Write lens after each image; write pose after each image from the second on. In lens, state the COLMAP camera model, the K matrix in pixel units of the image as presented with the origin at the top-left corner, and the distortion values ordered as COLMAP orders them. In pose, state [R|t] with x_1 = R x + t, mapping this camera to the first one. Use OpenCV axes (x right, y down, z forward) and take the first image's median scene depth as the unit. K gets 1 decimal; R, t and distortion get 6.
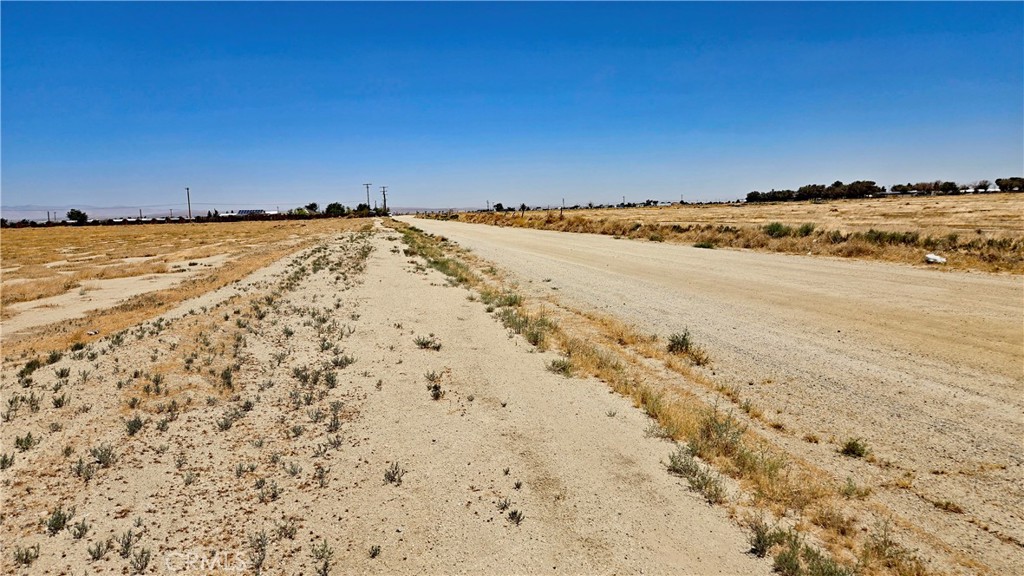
lens RADIAL K [[707.1, 0, 510.8], [0, 707.1, 286.8], [0, 0, 1]] dist [0.069709, -0.033348]
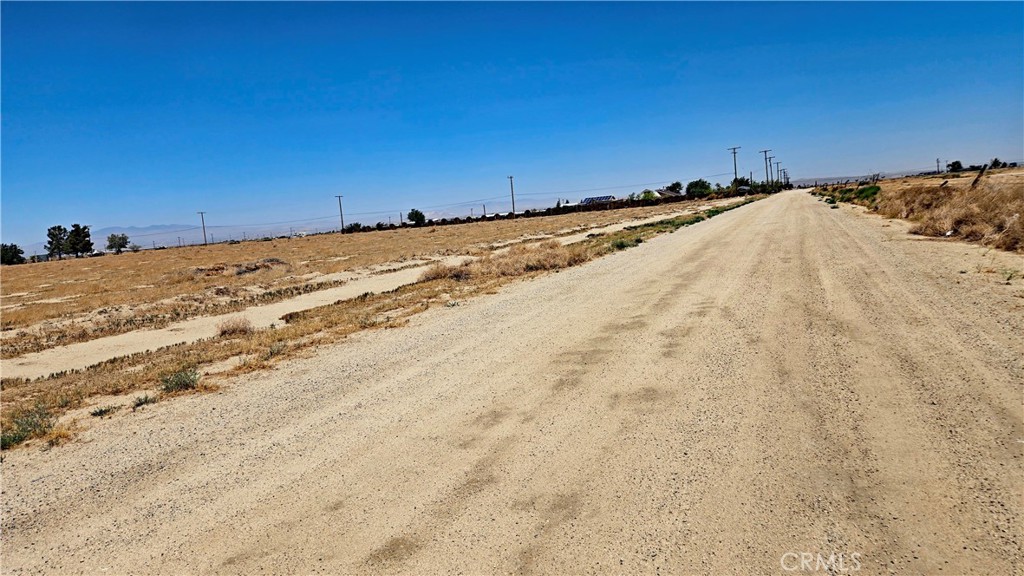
lens RADIAL K [[707.1, 0, 511.2], [0, 707.1, 288.8], [0, 0, 1]] dist [0.069709, -0.033348]
pose [[0.844471, 0.008681, -0.535531, -0.008571], [0.008992, 0.999498, 0.030382, -0.026619], [0.535526, -0.030472, 0.843969, 0.246425]]
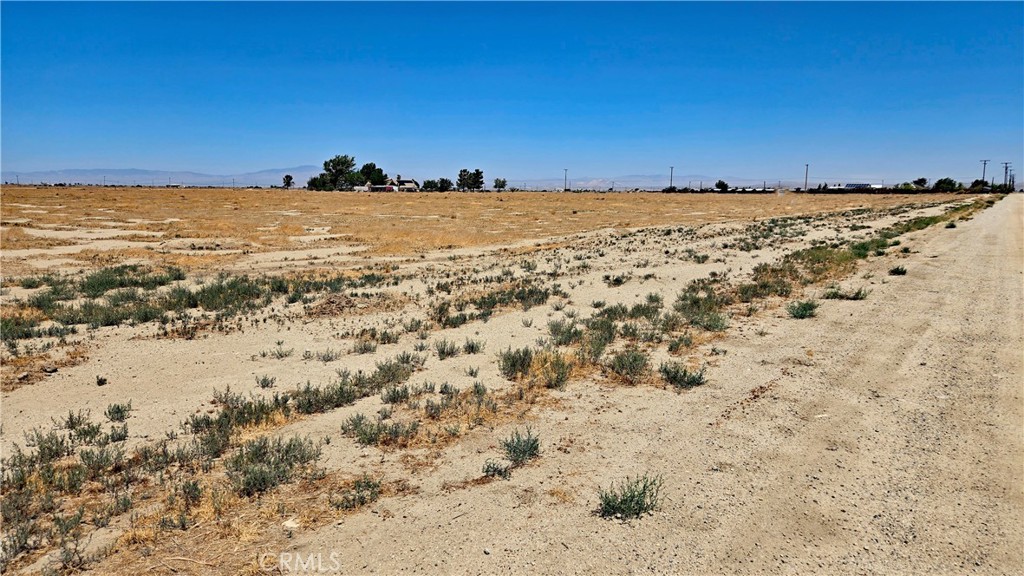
lens RADIAL K [[707.1, 0, 517.3], [0, 707.1, 288.1], [0, 0, 1]] dist [0.069709, -0.033348]
pose [[0.706987, 0.134469, -0.694325, 0.056931], [-0.105800, 0.990820, 0.084160, 0.015190], [0.699267, 0.013959, 0.714724, -0.163768]]
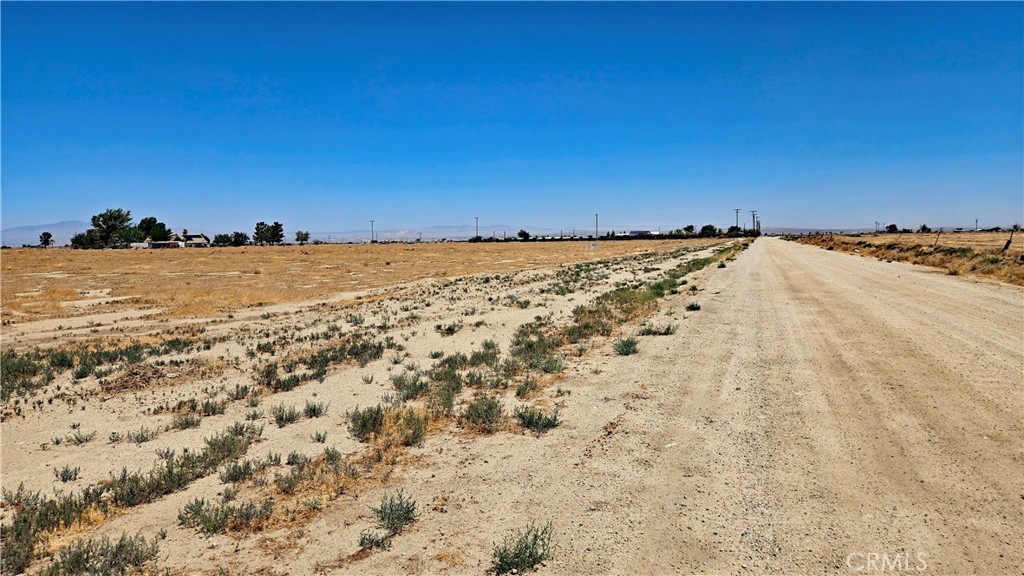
lens RADIAL K [[707.1, 0, 519.7], [0, 707.1, 286.5], [0, 0, 1]] dist [0.069709, -0.033348]
pose [[0.871935, 0.050387, -0.487022, 0.054919], [-0.064005, 0.997885, -0.011349, 0.015411], [0.485421, 0.041068, 0.873316, -0.164717]]
